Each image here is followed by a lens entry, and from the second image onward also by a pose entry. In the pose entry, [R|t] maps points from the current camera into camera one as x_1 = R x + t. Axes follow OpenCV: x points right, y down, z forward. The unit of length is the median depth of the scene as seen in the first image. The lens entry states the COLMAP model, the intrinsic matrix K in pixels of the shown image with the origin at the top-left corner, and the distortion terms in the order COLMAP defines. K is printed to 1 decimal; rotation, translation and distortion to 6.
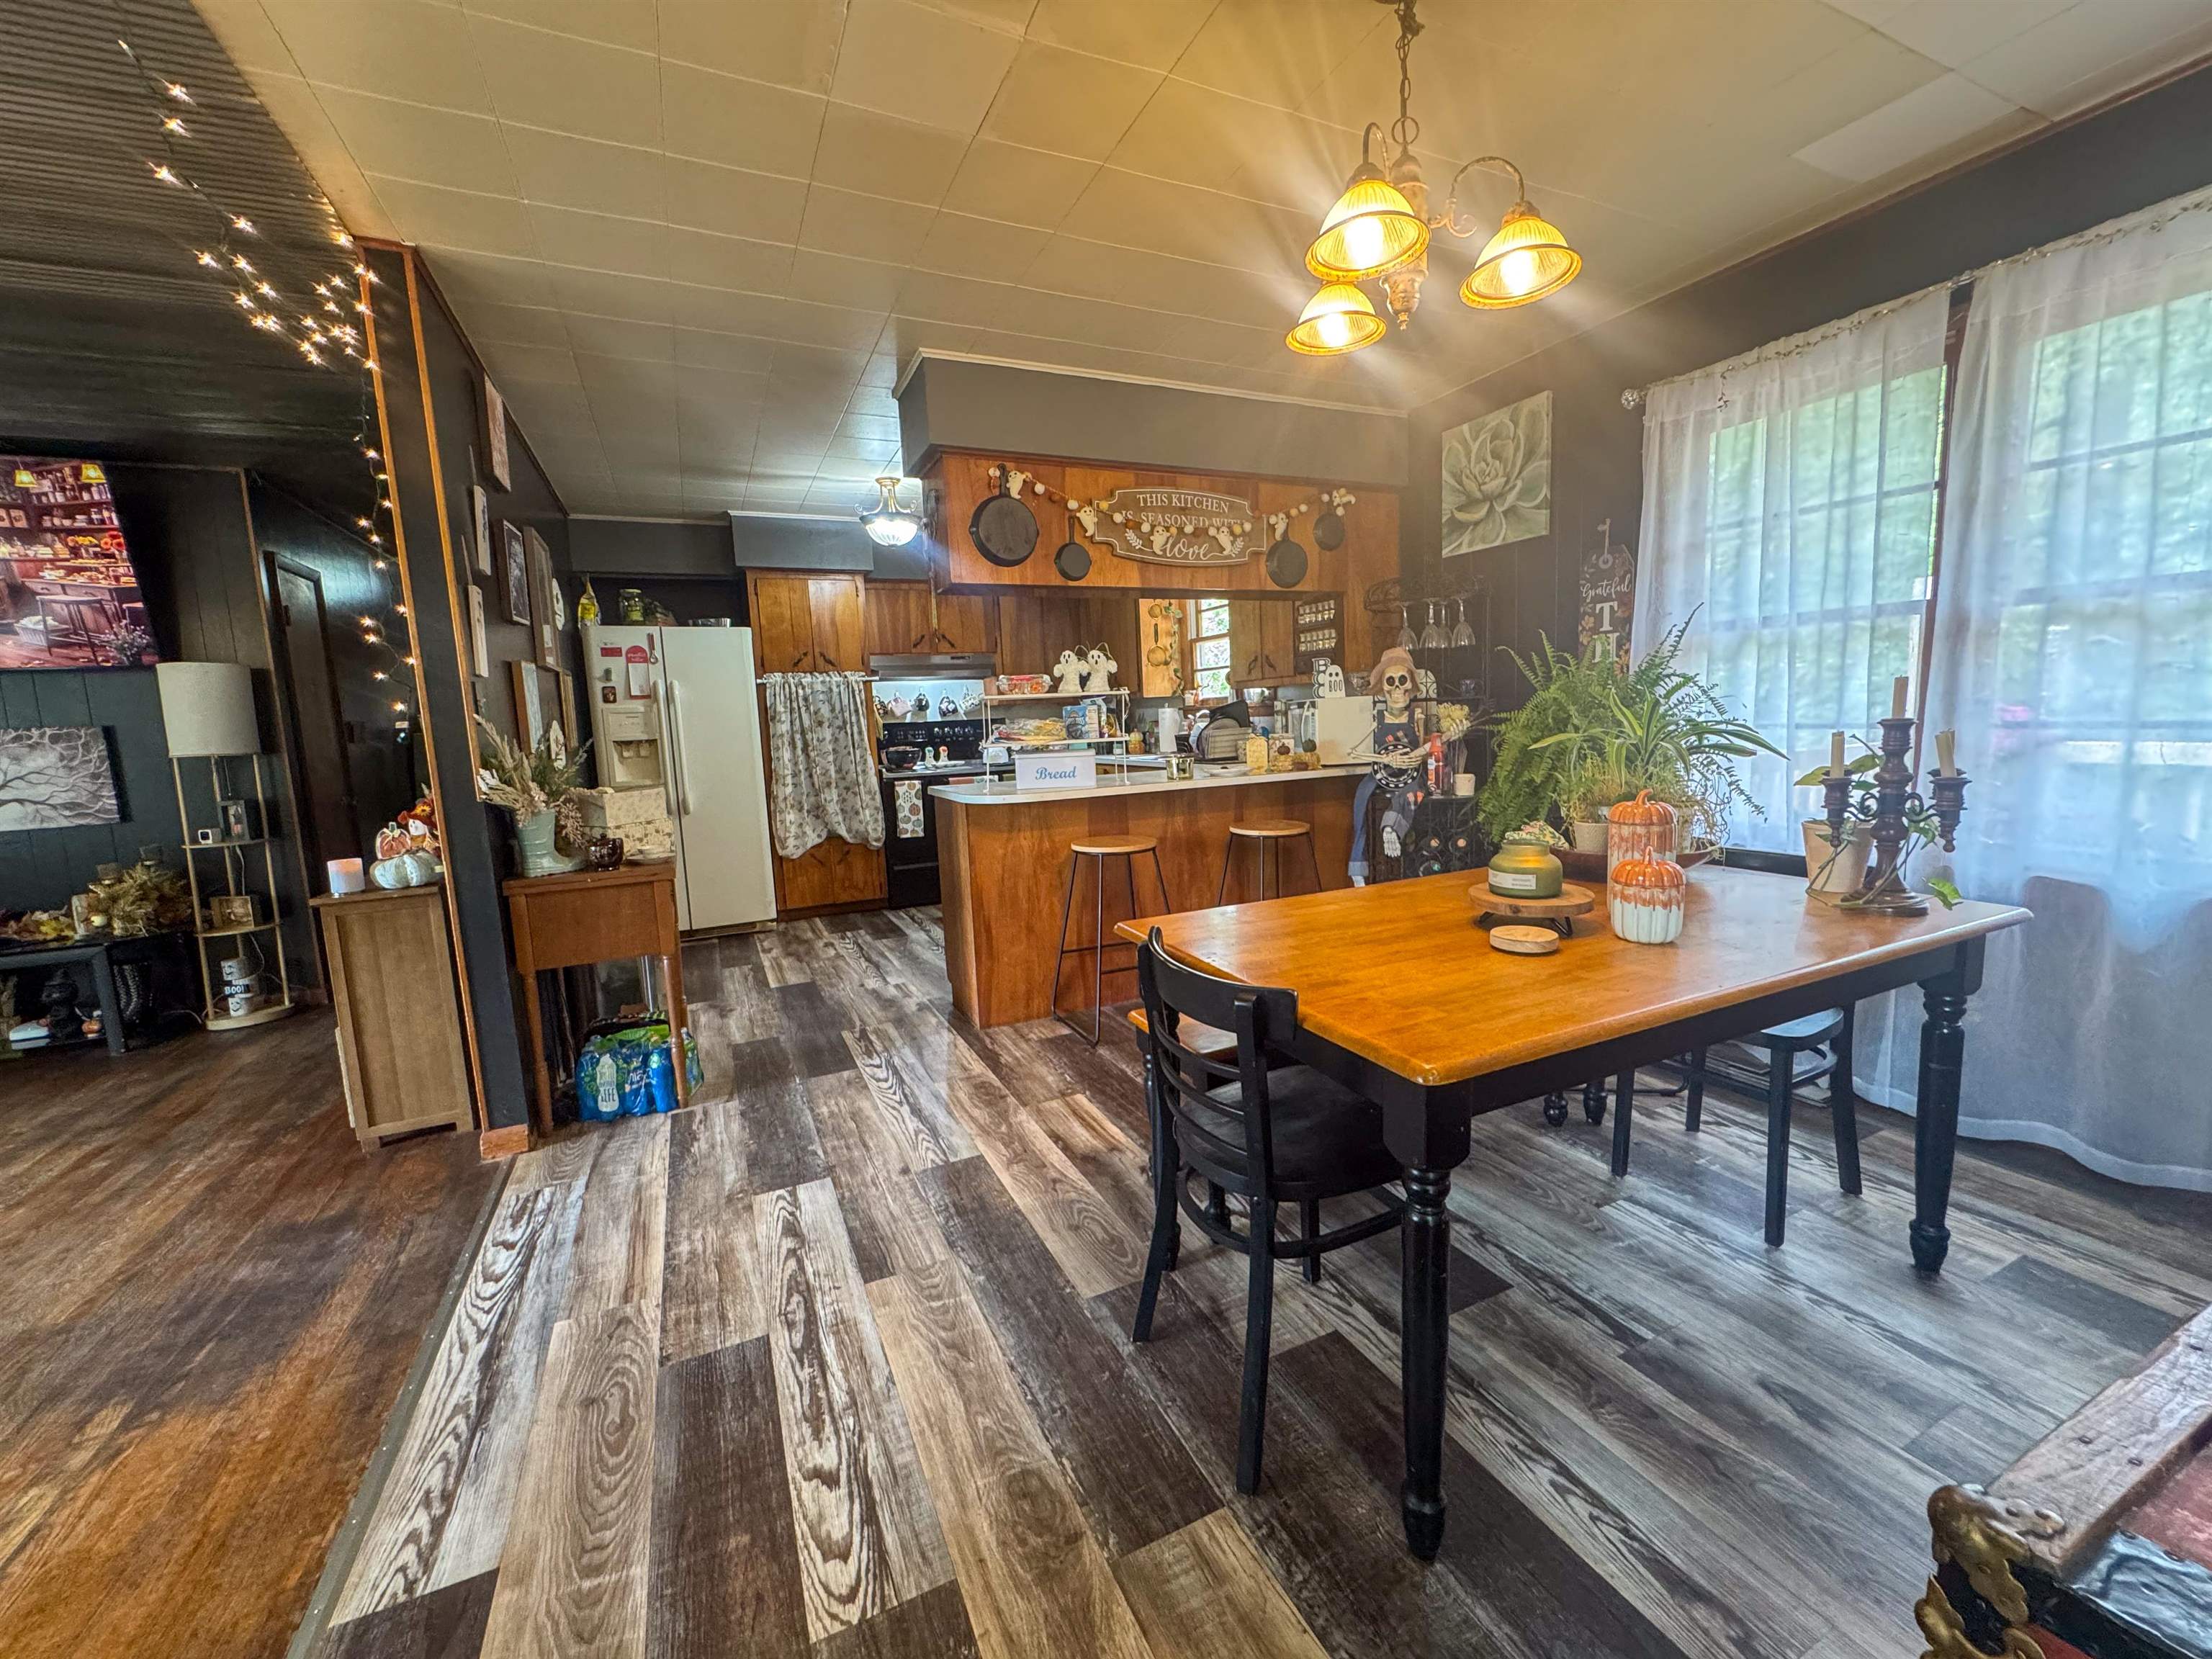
lens RADIAL K [[888.0, 0, 1106.0], [0, 888.0, 829.5], [0, 0, 1]] dist [-0.002675, -0.000165]
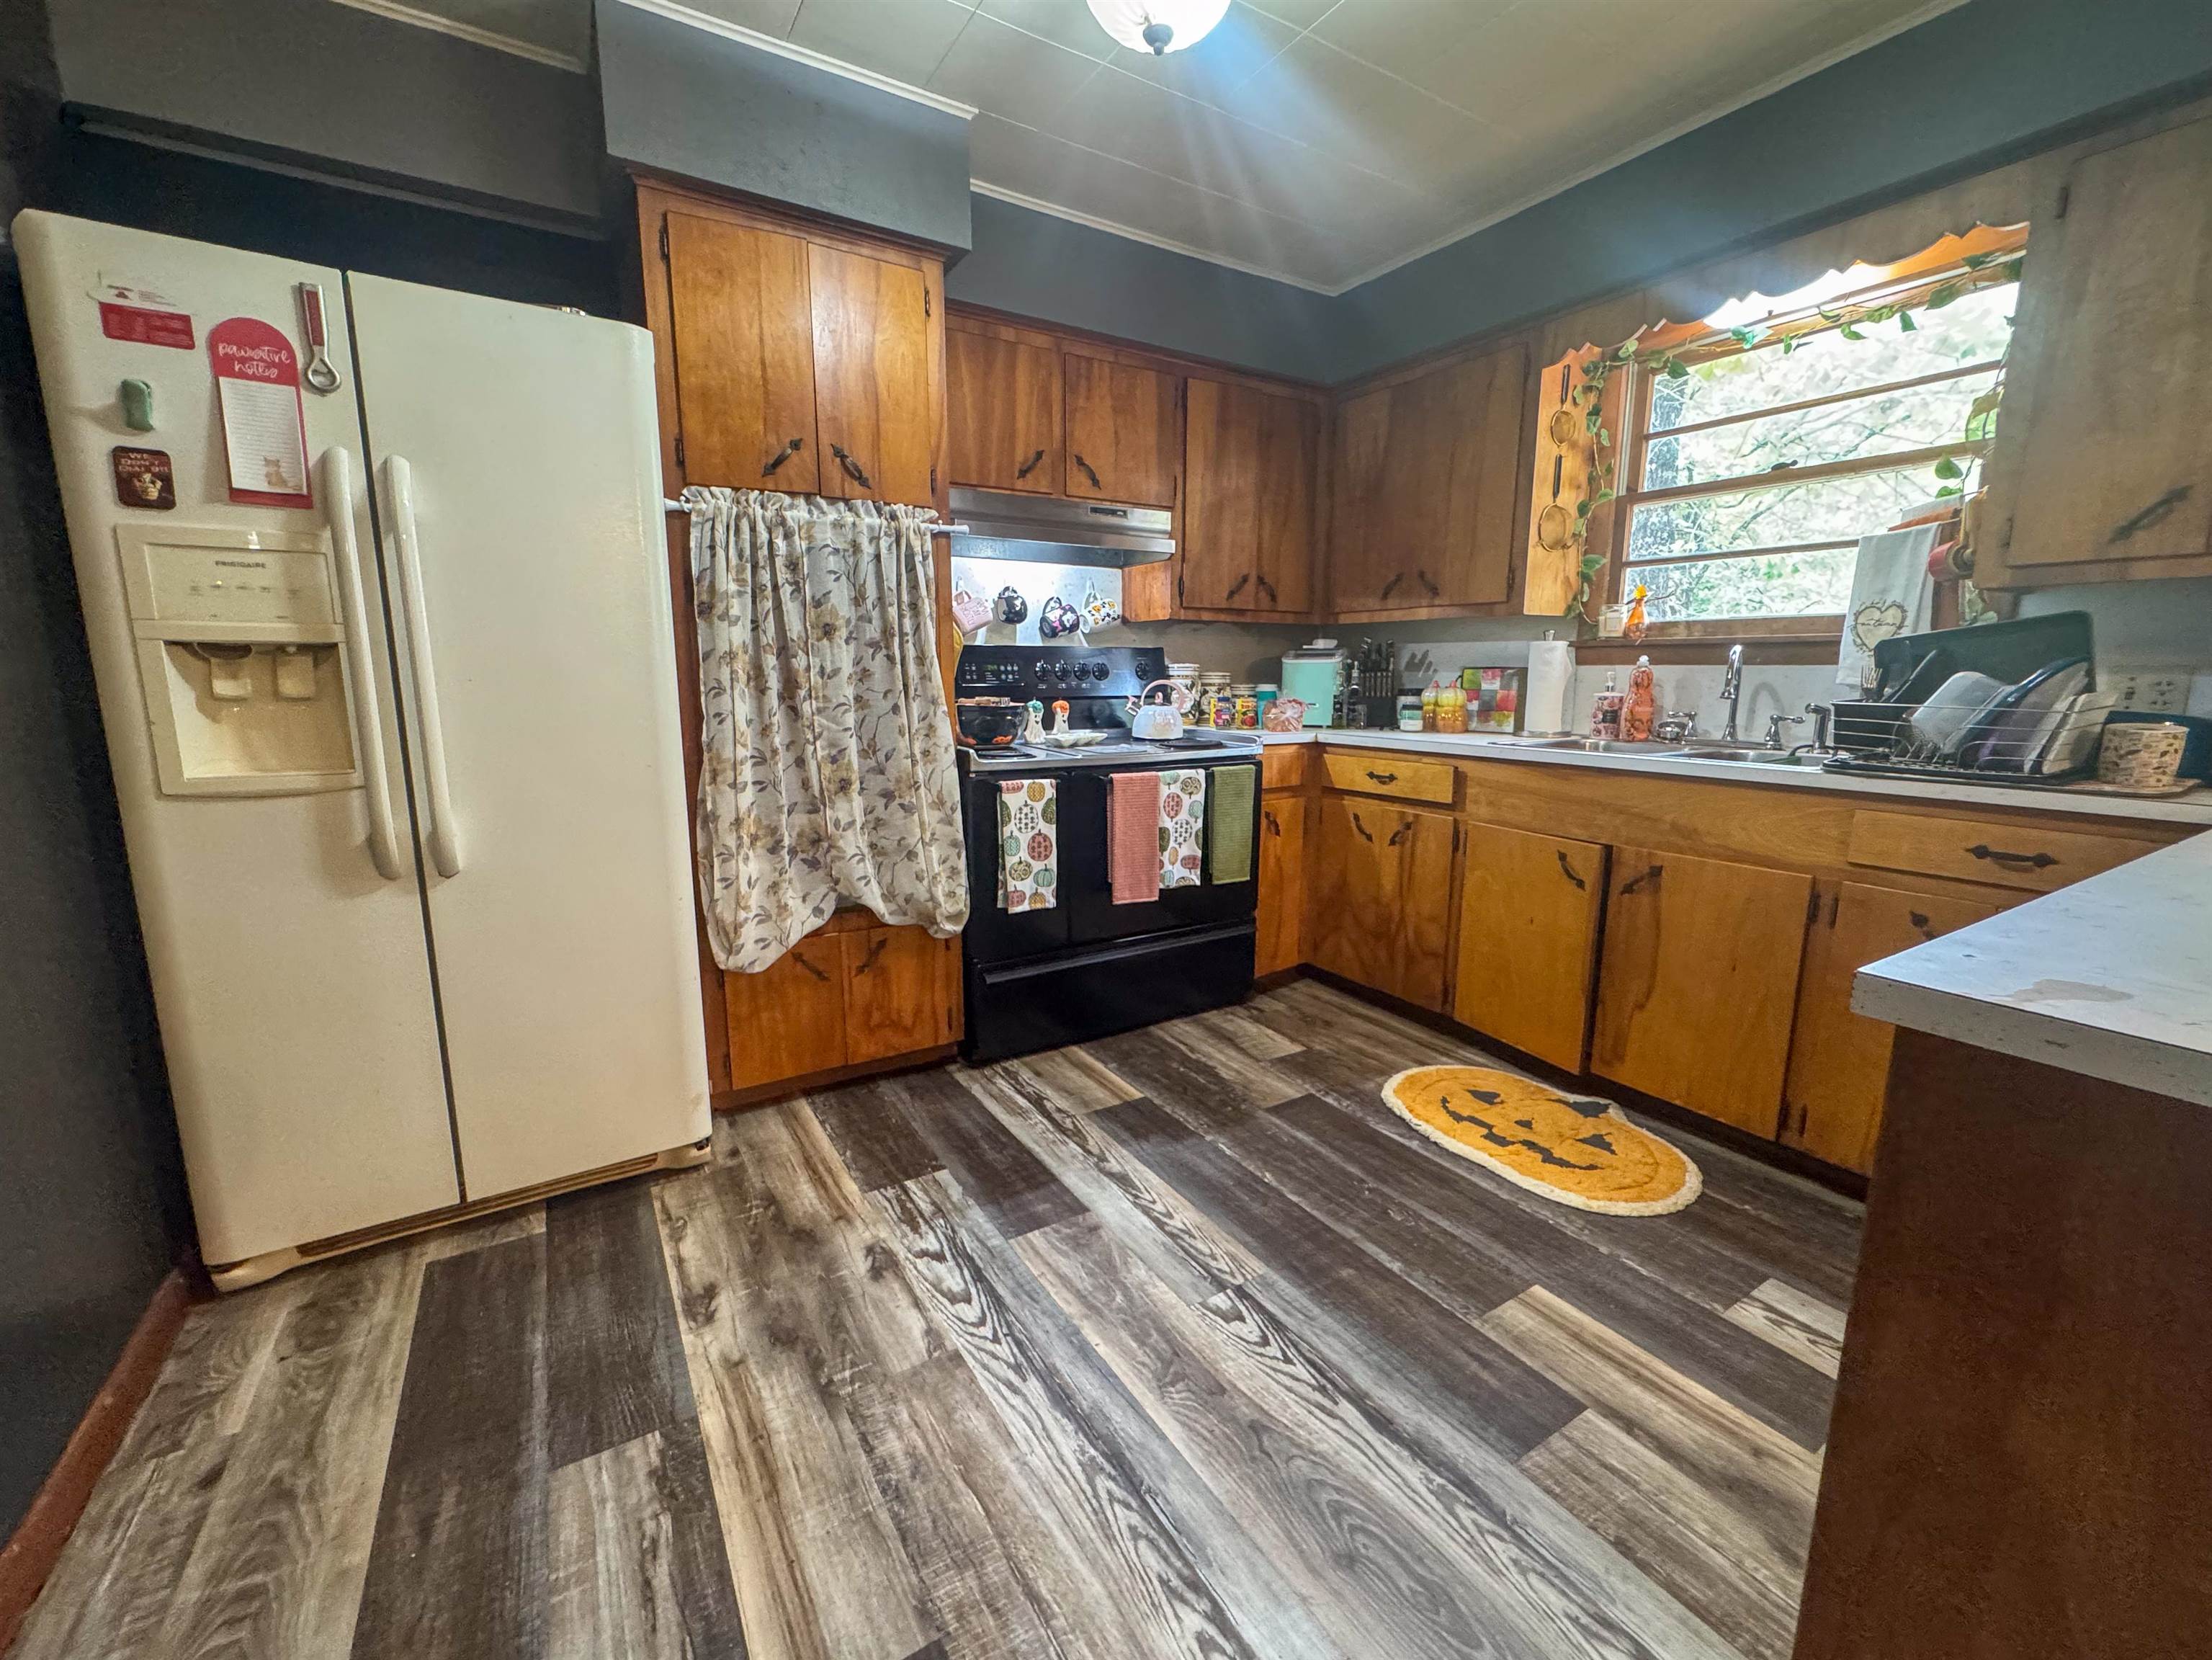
lens RADIAL K [[915.4, 0, 1106.0], [0, 915.4, 830.0], [0, 0, 1]] dist [0.001023, 0.000239]
pose [[0.992624, 0.026424, 0.118320, -0.243650], [-0.031932, 0.998481, 0.044901, -0.052827], [-0.116954, -0.048348, 0.991960, 0.573936]]
